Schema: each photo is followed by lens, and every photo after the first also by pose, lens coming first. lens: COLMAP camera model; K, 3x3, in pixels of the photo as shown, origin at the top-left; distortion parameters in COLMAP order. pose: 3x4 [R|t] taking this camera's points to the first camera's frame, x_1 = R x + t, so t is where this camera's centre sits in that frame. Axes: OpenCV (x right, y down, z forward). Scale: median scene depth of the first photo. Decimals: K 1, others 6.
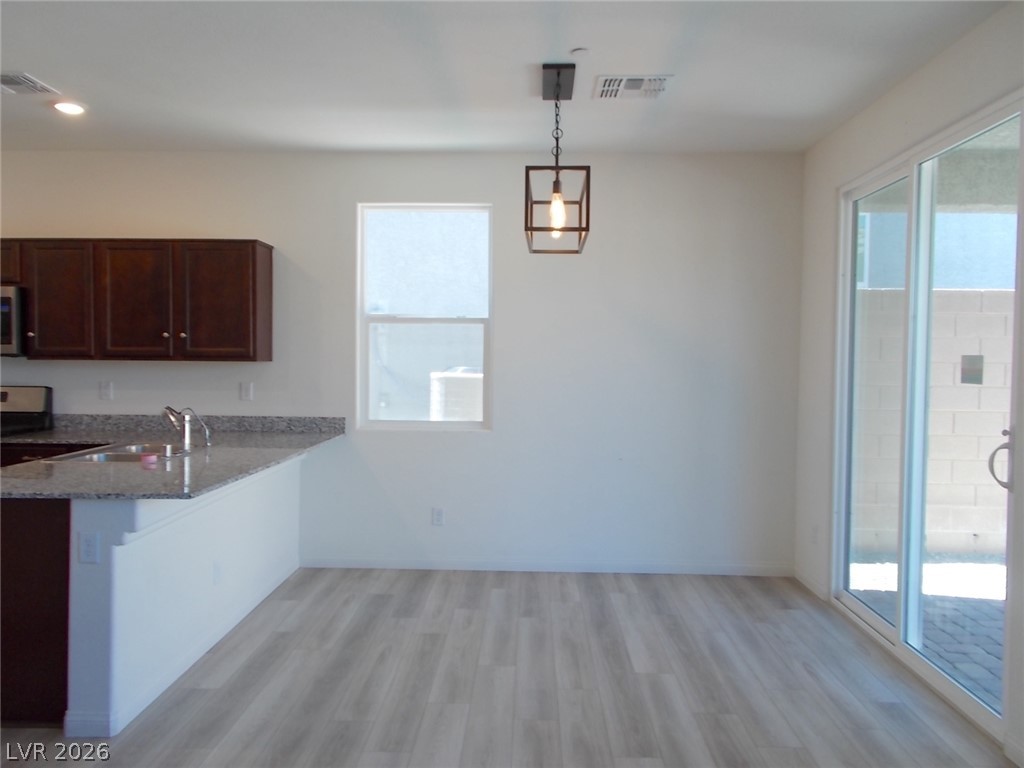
lens RADIAL K [[803.6, 0, 511.6], [0, 803.6, 373.9], [0, 0, 1]] dist [0.033419, -0.010674]
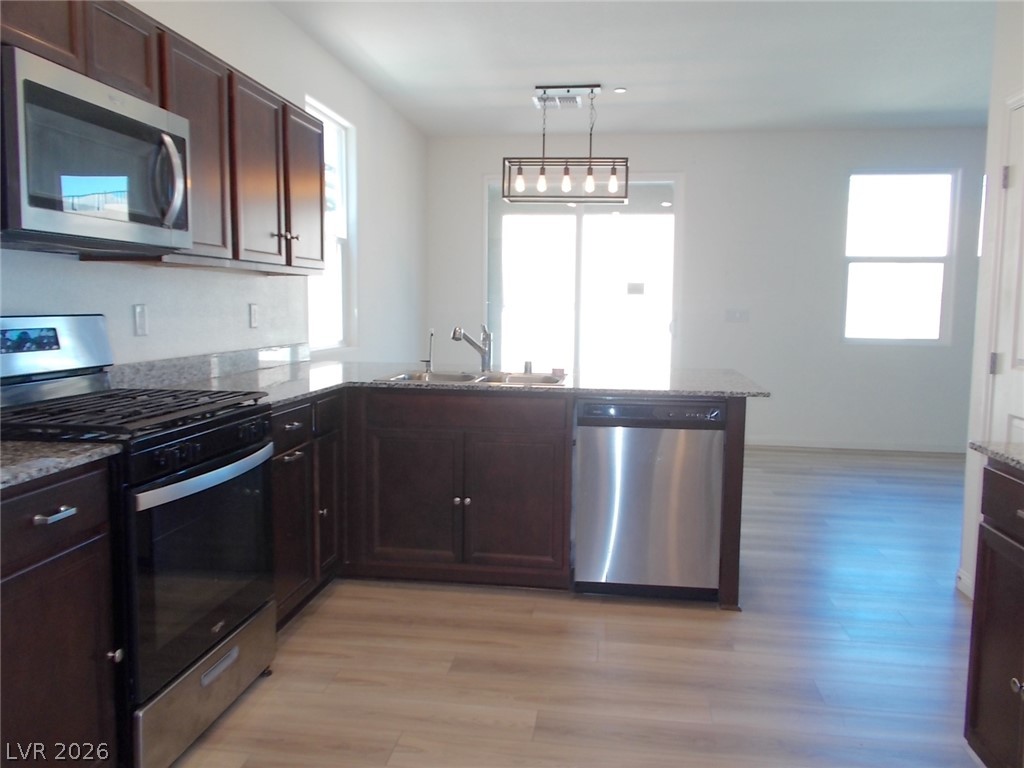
lens RADIAL K [[799.9, 0, 510.2], [0, 799.9, 378.3], [0, 0, 1]] dist [0.047614, -0.041385]
pose [[0.117502, -0.101920, 0.987829, -1.099343], [0.021480, 0.994748, 0.100079, 0.010799], [-0.992840, 0.009460, 0.119074, 0.715235]]
